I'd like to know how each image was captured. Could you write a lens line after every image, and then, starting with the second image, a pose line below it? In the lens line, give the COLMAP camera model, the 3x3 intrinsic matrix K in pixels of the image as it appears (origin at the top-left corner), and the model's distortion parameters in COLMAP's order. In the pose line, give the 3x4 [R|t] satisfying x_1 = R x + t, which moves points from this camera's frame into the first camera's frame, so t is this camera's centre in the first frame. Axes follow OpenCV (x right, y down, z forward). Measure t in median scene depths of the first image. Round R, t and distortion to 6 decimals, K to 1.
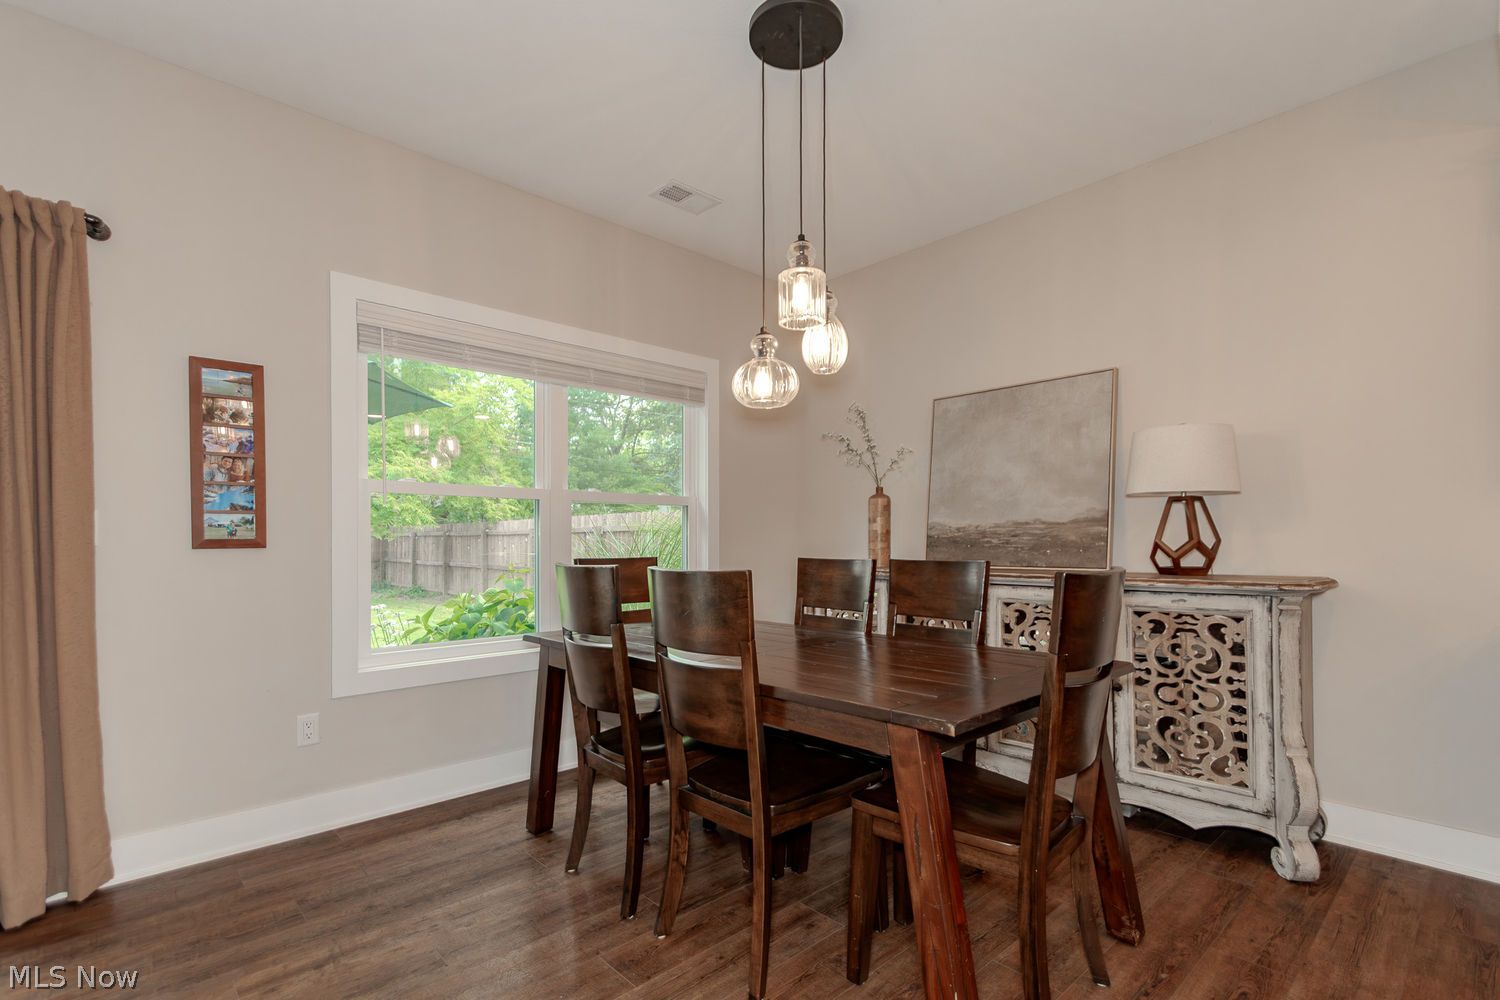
lens RADIAL K [[692.4, 0, 772.5], [0, 692.4, 543.8], [0, 0, 1]] dist [0.010293, -0.002806]
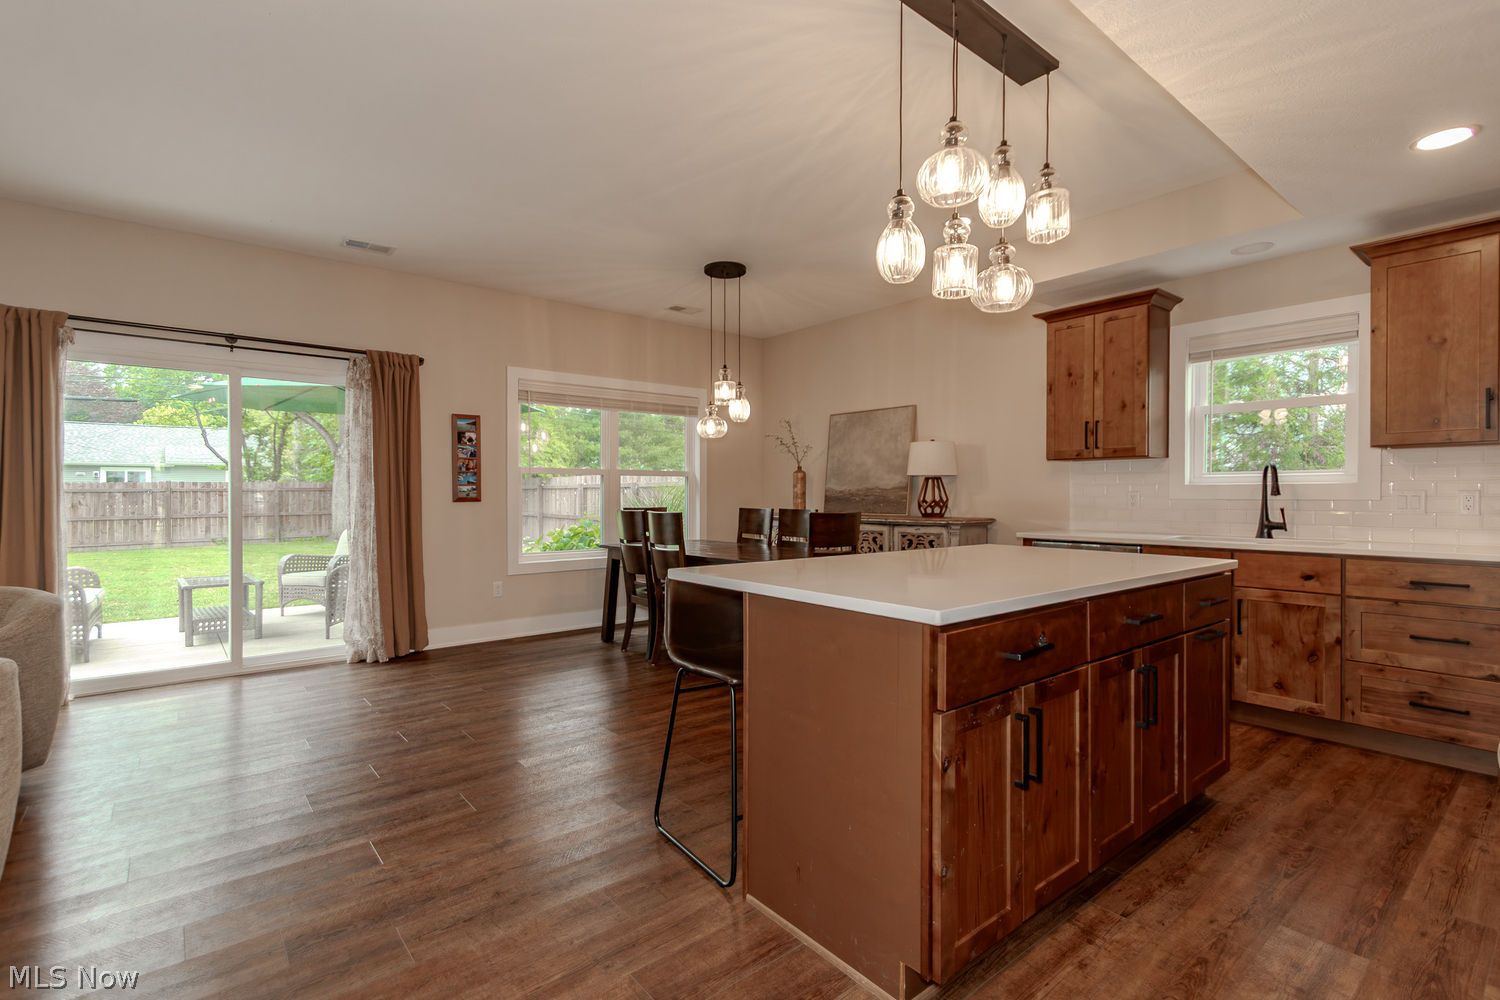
lens RADIAL K [[692.4, 0, 750.3], [0, 692.4, 496.1], [0, 0, 1]] dist [0.010293, -0.002806]
pose [[0.996978, 0.003751, -0.077594, 0.235905], [-0.003641, 0.999992, 0.001561, -0.016230], [0.077599, -0.001274, 0.996984, -0.979541]]
